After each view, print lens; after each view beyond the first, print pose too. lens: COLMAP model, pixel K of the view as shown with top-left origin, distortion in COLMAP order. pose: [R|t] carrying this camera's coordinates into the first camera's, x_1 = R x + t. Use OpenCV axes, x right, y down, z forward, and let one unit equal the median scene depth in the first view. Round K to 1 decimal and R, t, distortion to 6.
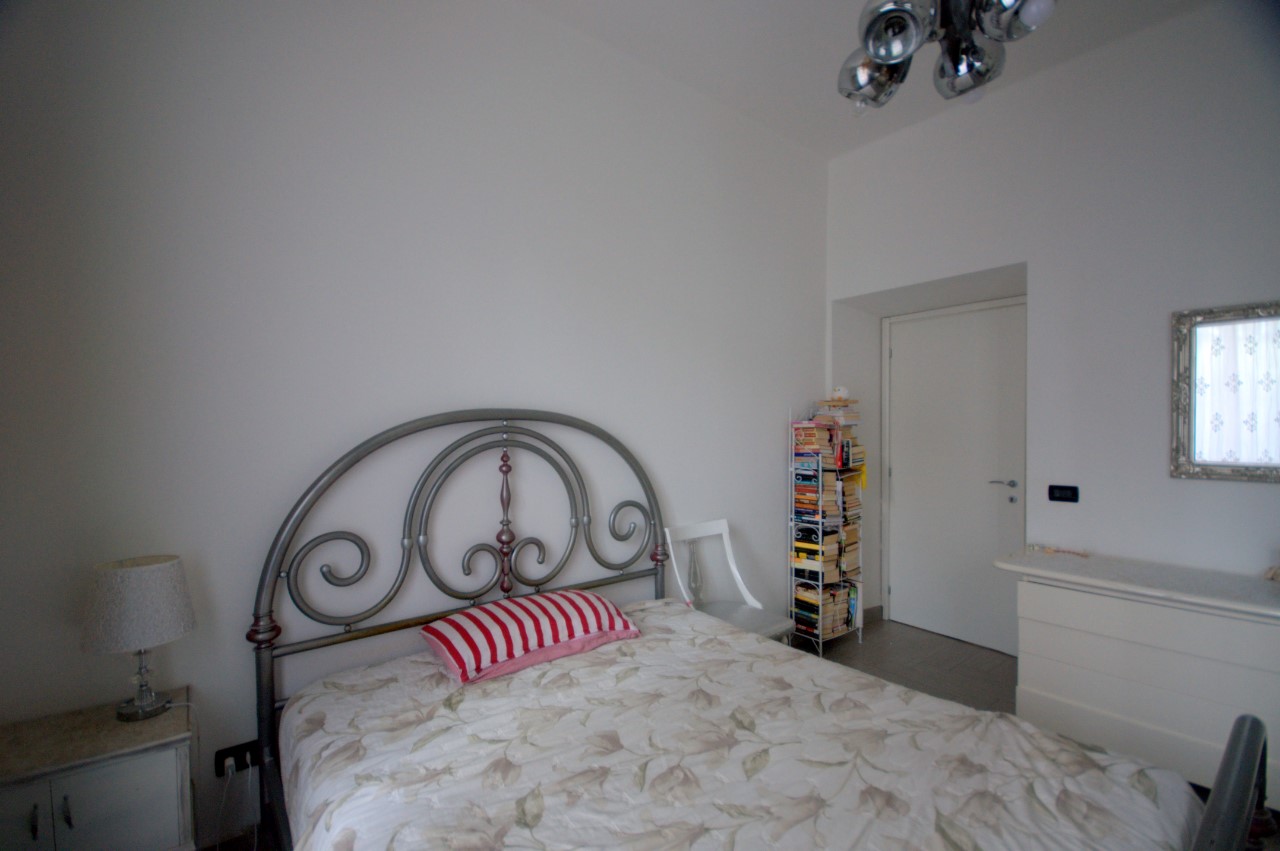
lens RADIAL K [[552.6, 0, 615.5], [0, 552.6, 432.4], [0, 0, 1]] dist [0.011512, -0.012473]
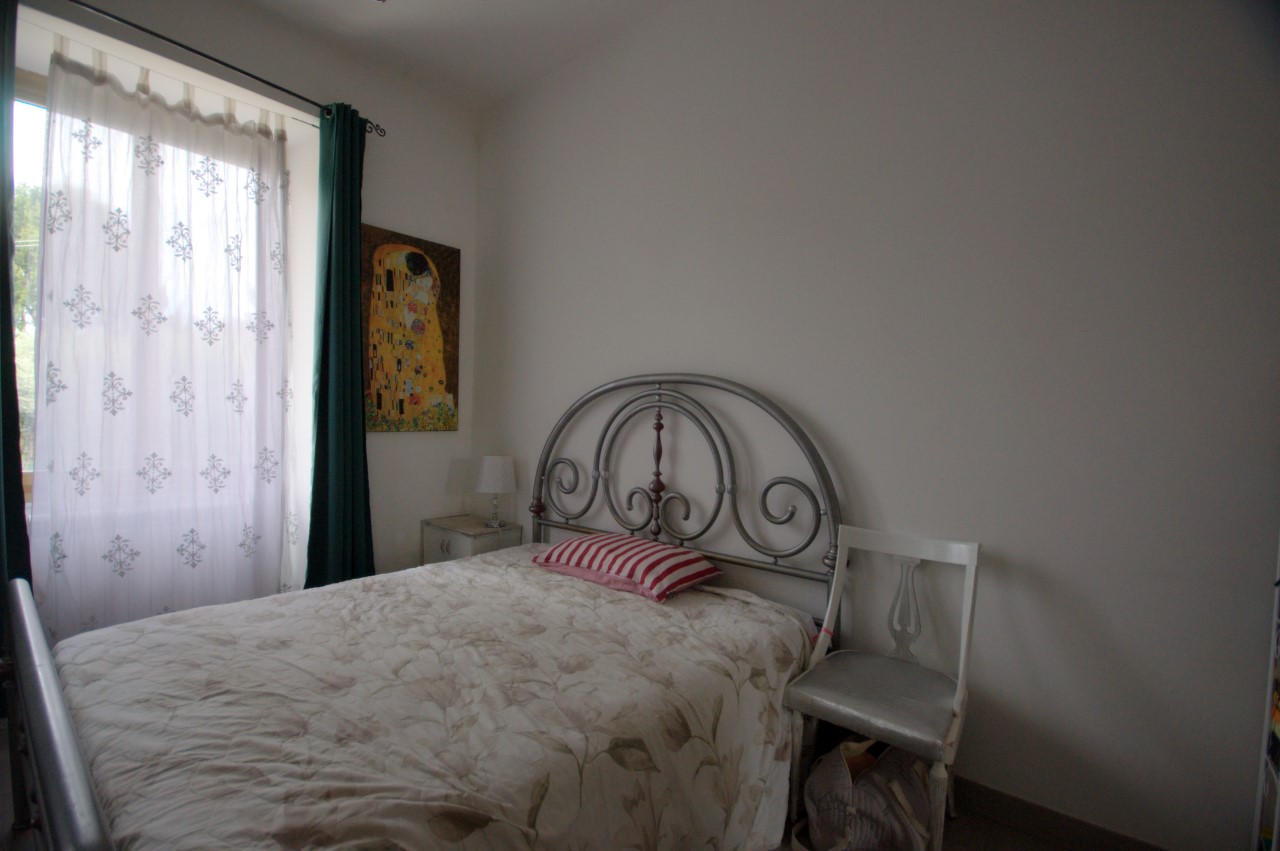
lens RADIAL K [[558.5, 0, 632.5], [0, 558.5, 434.1], [0, 0, 1]] dist [0.000156, 0.000290]
pose [[0.213744, 0.034080, -0.976295, 0.926097], [-0.024344, 0.999267, 0.029552, 0.048784], [0.976586, 0.017450, 0.214417, 0.714050]]
